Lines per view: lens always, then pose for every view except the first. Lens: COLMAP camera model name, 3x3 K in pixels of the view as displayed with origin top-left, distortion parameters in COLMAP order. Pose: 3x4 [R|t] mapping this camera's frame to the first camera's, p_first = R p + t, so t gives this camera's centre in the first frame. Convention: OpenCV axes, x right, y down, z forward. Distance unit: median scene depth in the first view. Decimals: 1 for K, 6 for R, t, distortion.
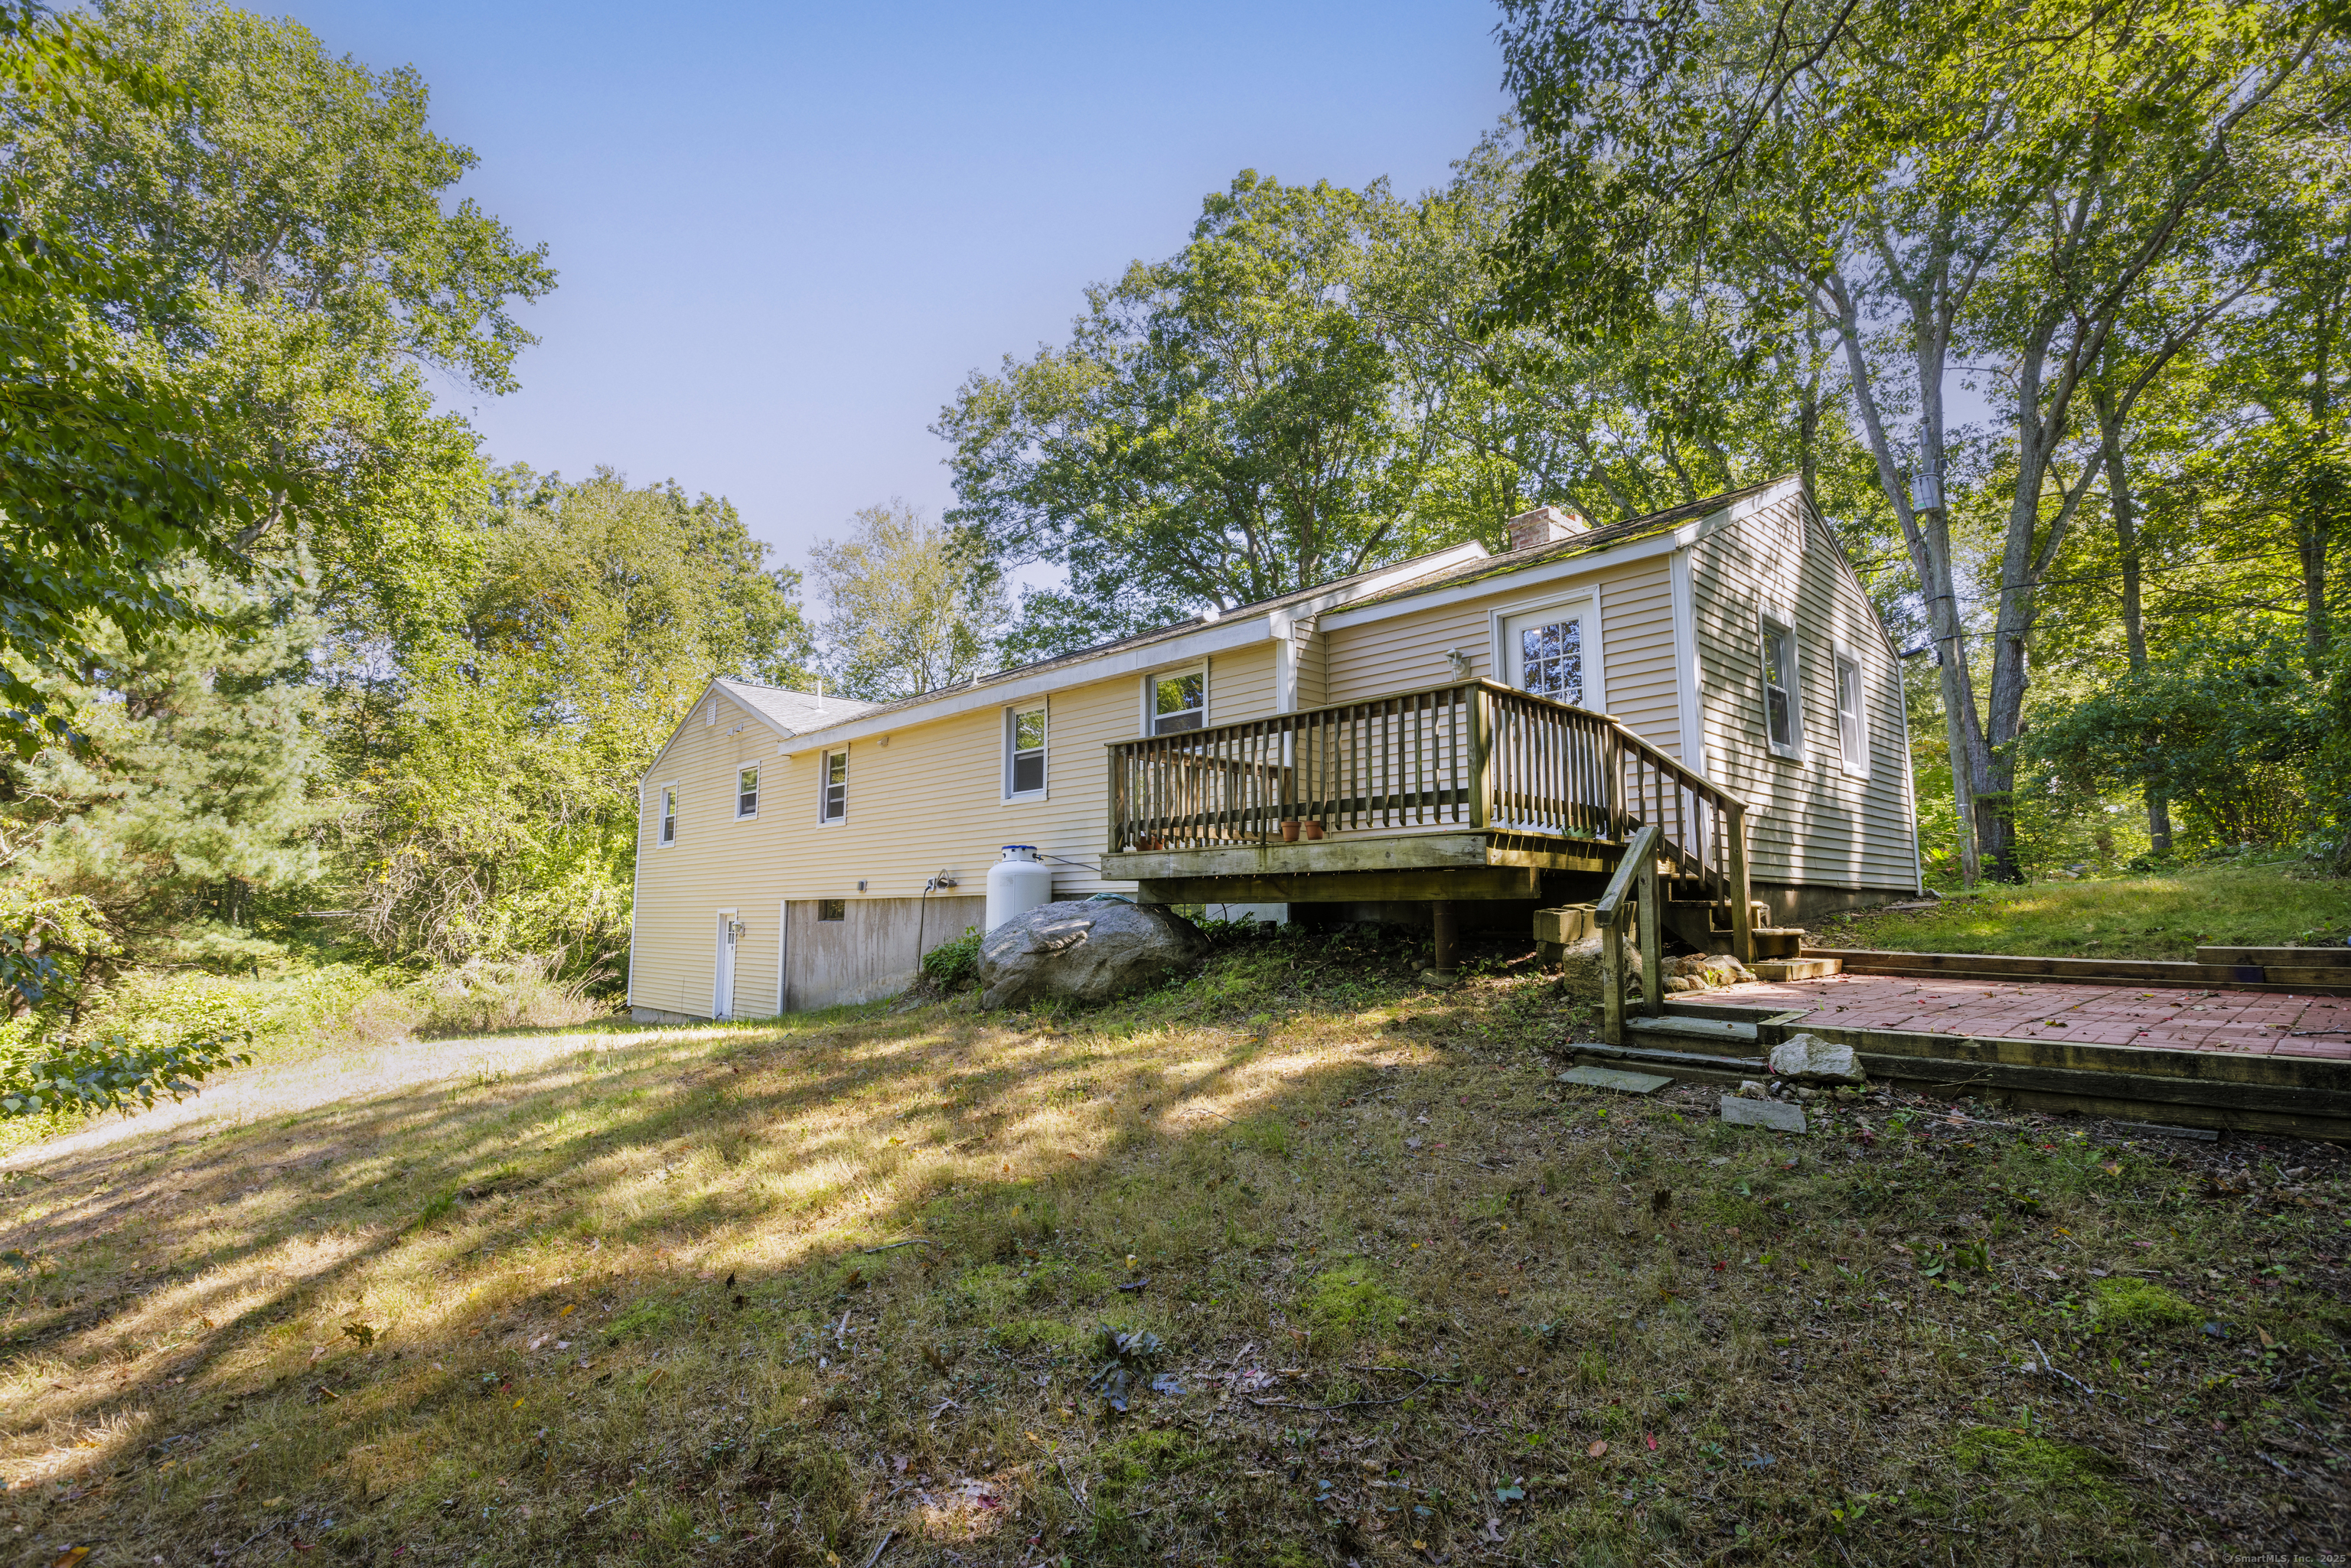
lens RADIAL K [[1133.9, 0, 1179.3], [0, 1133.9, 783.1], [0, 0, 1]] dist [0.003447, -0.000244]
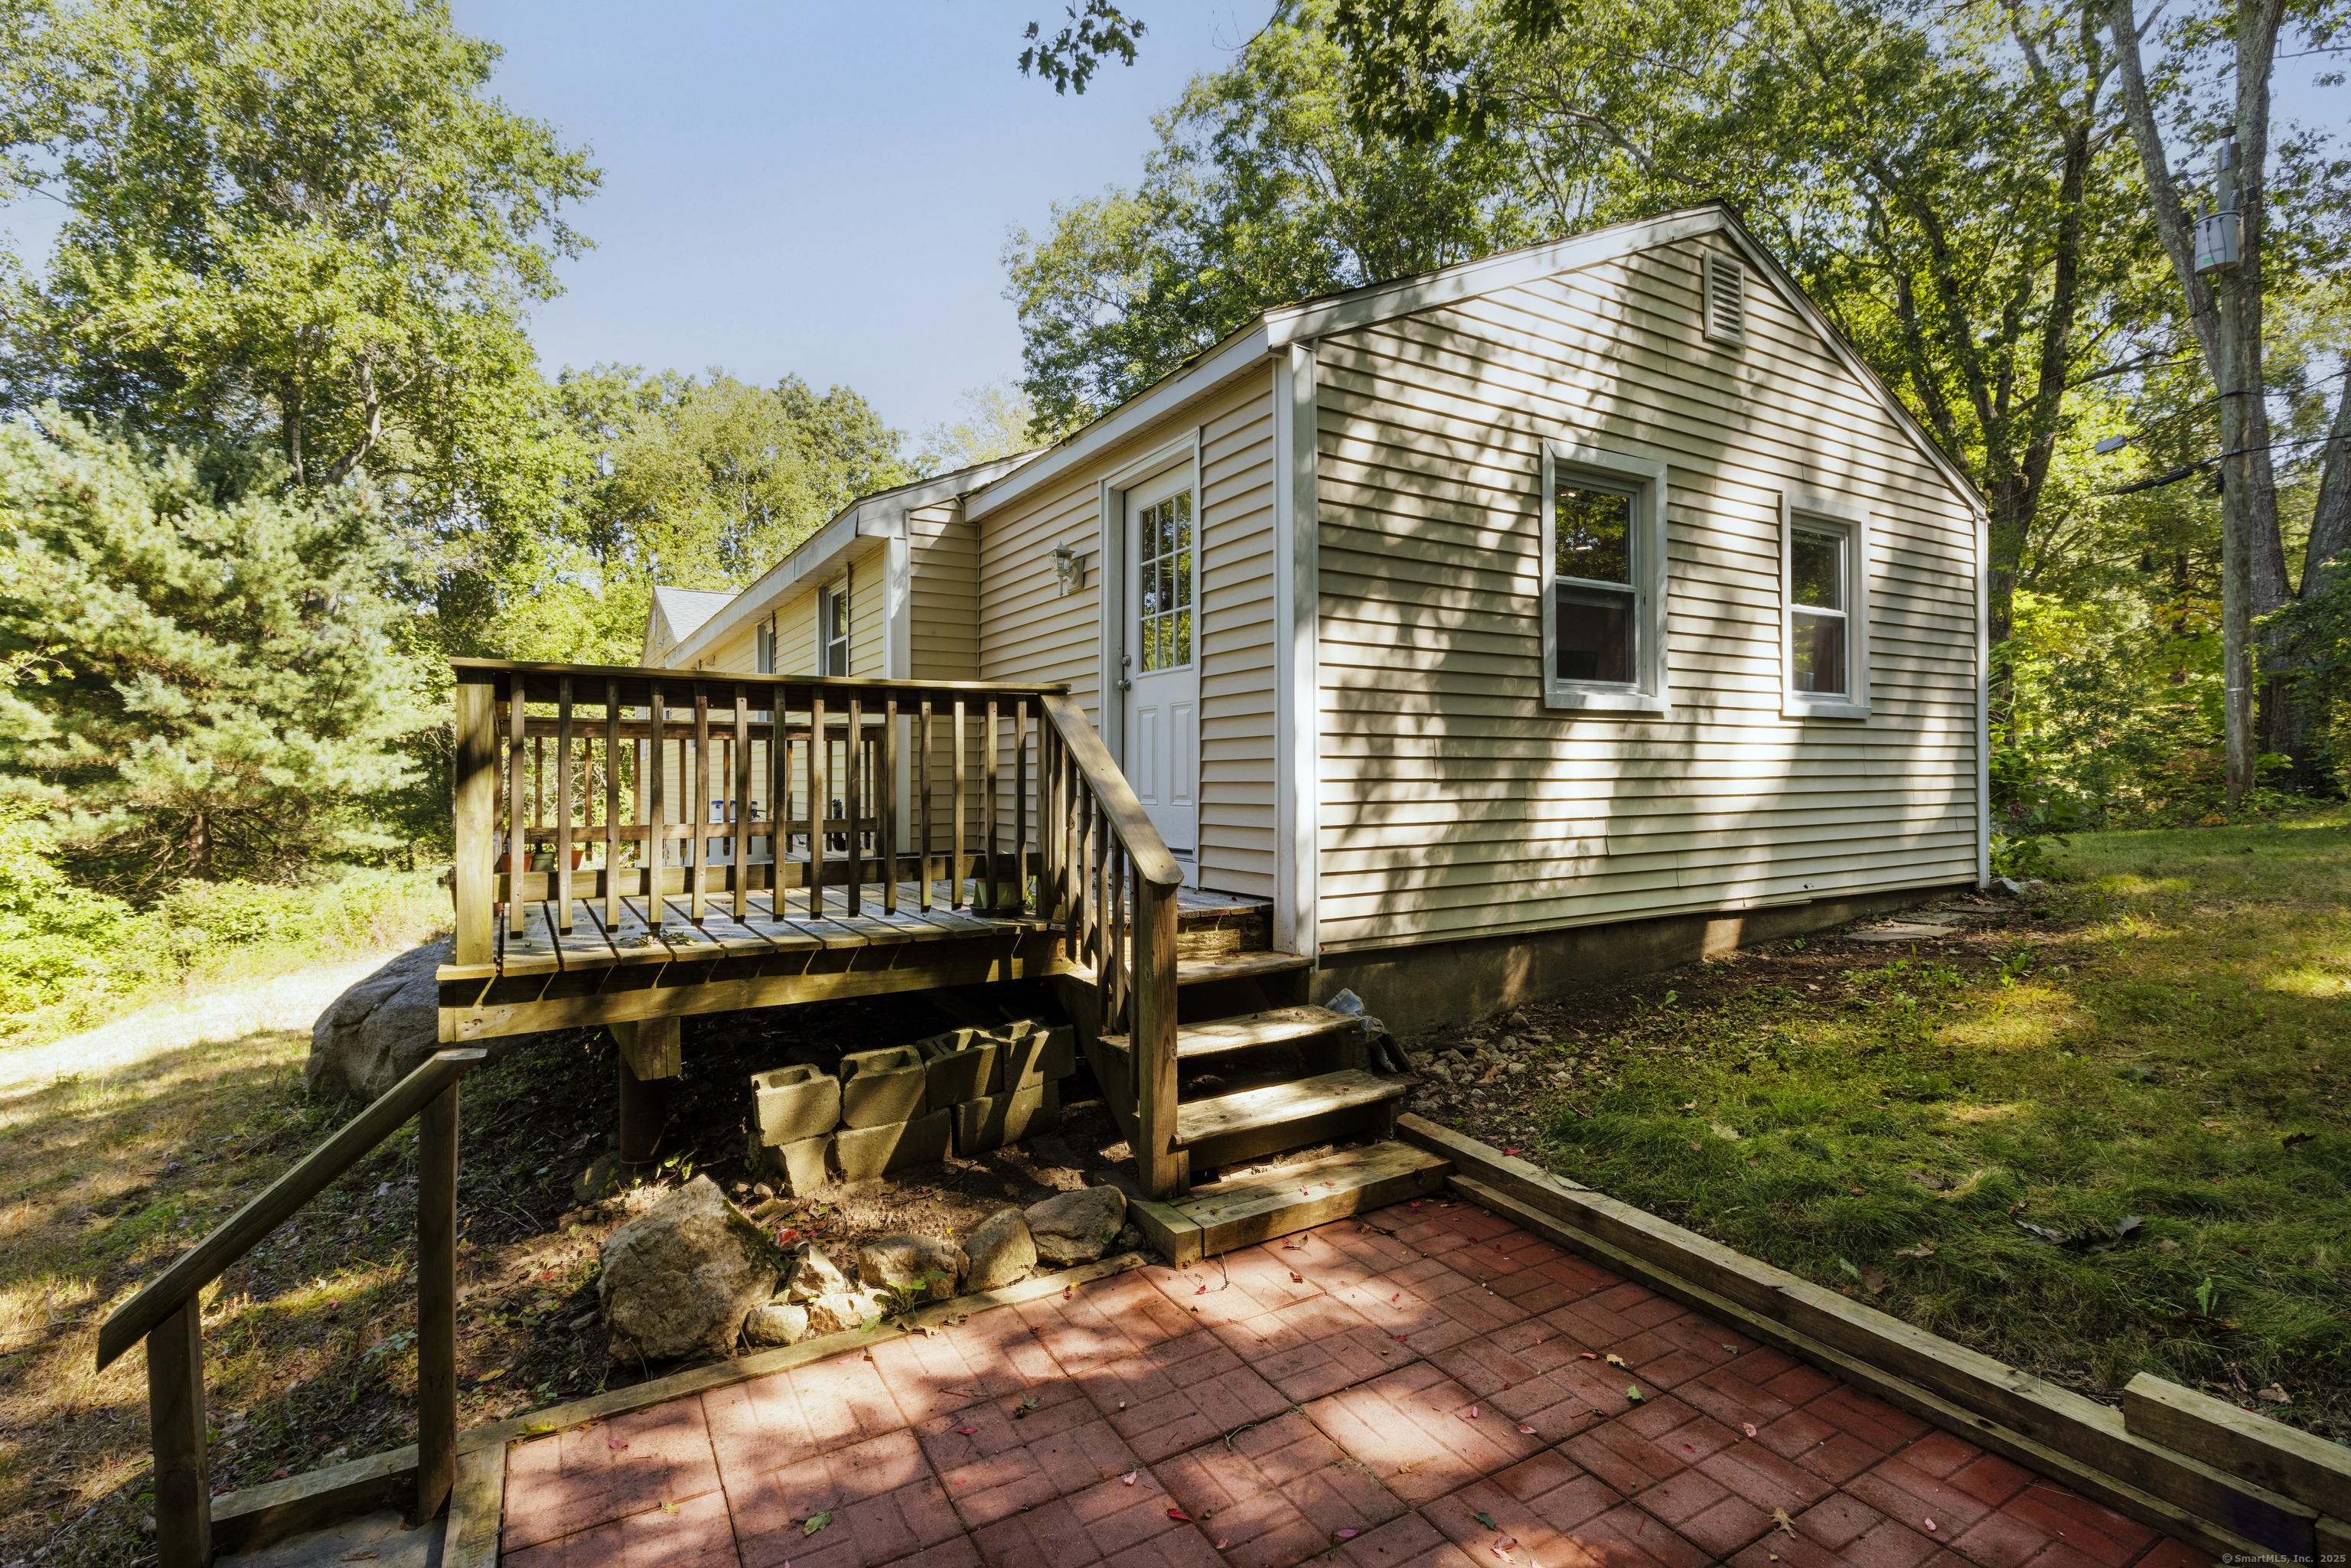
lens RADIAL K [[1074.5, 0, 1171.9], [0, 1074.5, 779.4], [0, 0, 1]] dist [-0.002120, -0.000423]
pose [[0.972284, 0.004383, -0.233761, 0.164847], [0.024573, 0.992371, 0.120815, -0.021446], [0.232507, -0.123211, 0.964759, 0.151300]]
